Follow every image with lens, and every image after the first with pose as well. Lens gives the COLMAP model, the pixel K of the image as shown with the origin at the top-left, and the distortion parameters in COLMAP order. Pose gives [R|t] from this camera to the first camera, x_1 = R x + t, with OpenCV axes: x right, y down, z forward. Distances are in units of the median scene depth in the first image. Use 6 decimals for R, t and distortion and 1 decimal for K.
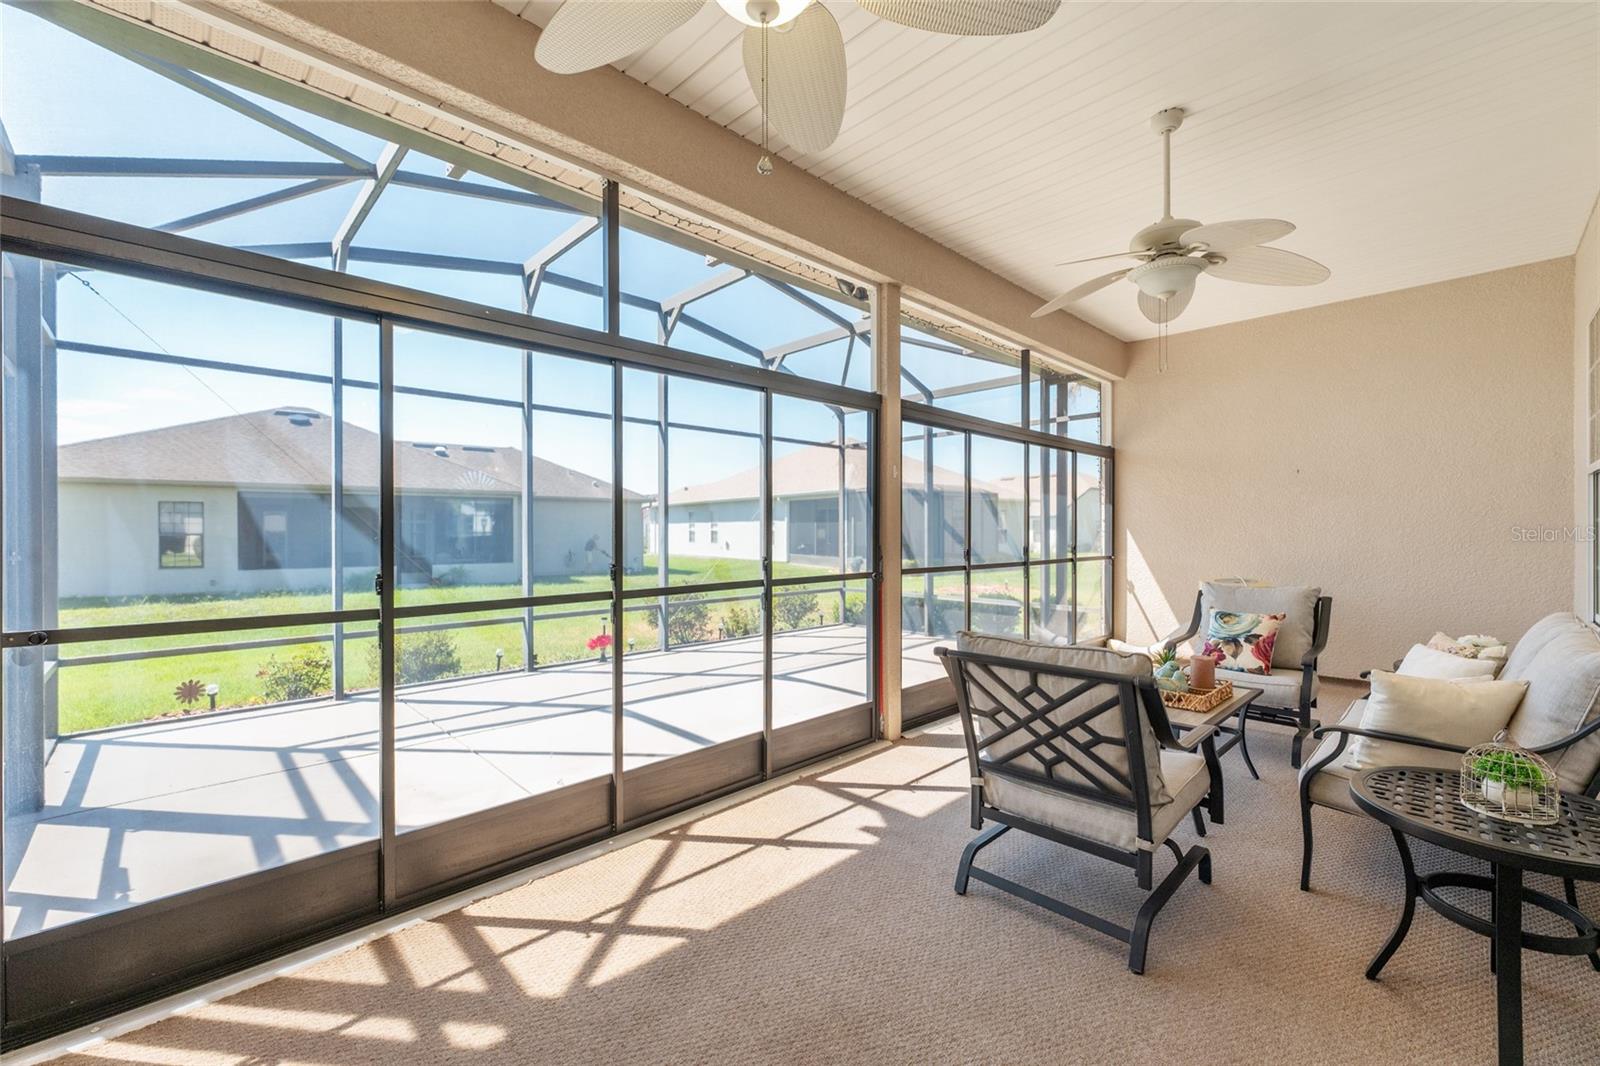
lens RADIAL K [[641.2, 0, 800.0], [0, 641.2, 533.0], [0, 0, 1]] dist [-0.001069, 0.000020]
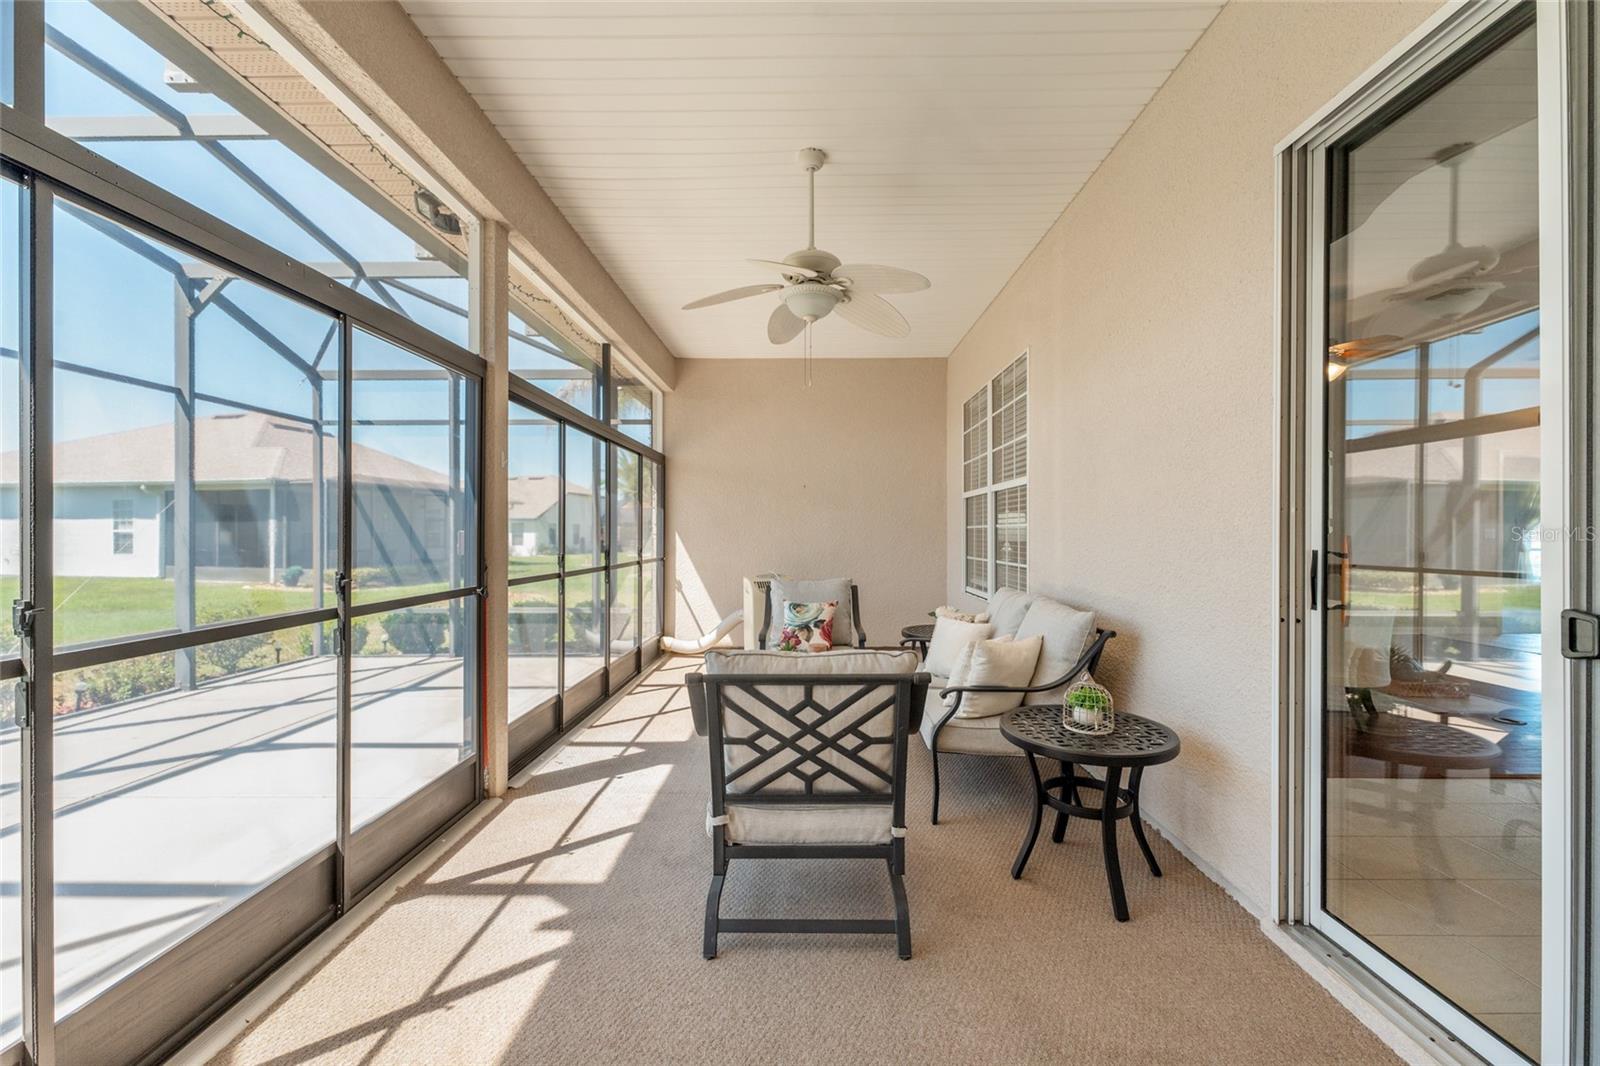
lens RADIAL K [[632.6, 0, 800.8], [0, 632.6, 535.5], [0, 0, 1]] dist [0.001037, 0.000508]
pose [[0.711383, -0.001107, 0.702804, -0.201294], [0.001291, 0.999999, 0.000268, -0.000764], [-0.702803, 0.000717, 0.711384, 0.245582]]
